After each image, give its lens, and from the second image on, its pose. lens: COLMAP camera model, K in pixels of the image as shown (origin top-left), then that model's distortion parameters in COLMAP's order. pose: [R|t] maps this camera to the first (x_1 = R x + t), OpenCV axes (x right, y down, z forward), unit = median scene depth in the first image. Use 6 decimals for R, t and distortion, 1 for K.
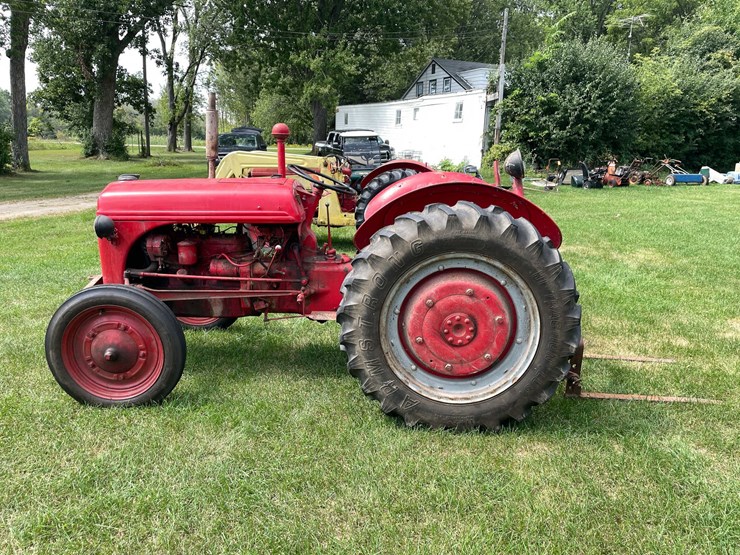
lens RADIAL K [[561.5, 0, 370.3], [0, 561.5, 272.7], [0, 0, 1]] dist [0.086943, -0.117972]
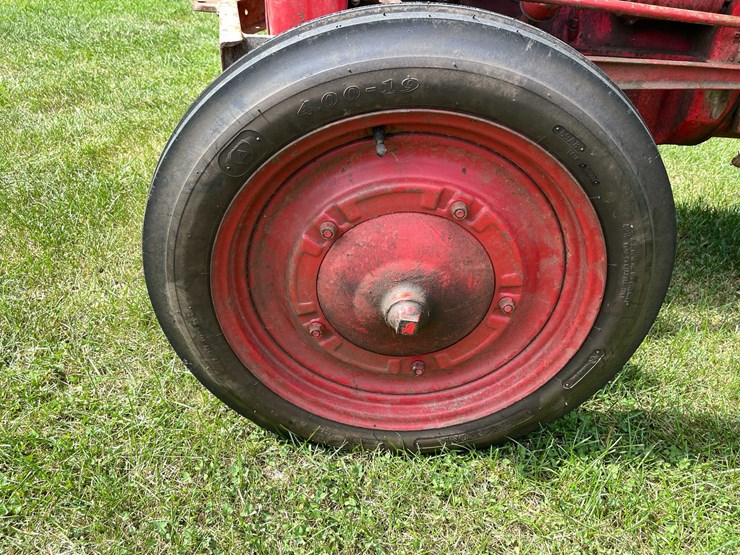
lens RADIAL K [[561.5, 0, 370.3], [0, 561.5, 272.7], [0, 0, 1]] dist [0.086943, -0.117972]
pose [[0.999393, 0.033329, 0.010178, -0.470455], [-0.034759, 0.932391, 0.359776, 0.036712], [0.002501, -0.359911, 0.932983, 0.759898]]
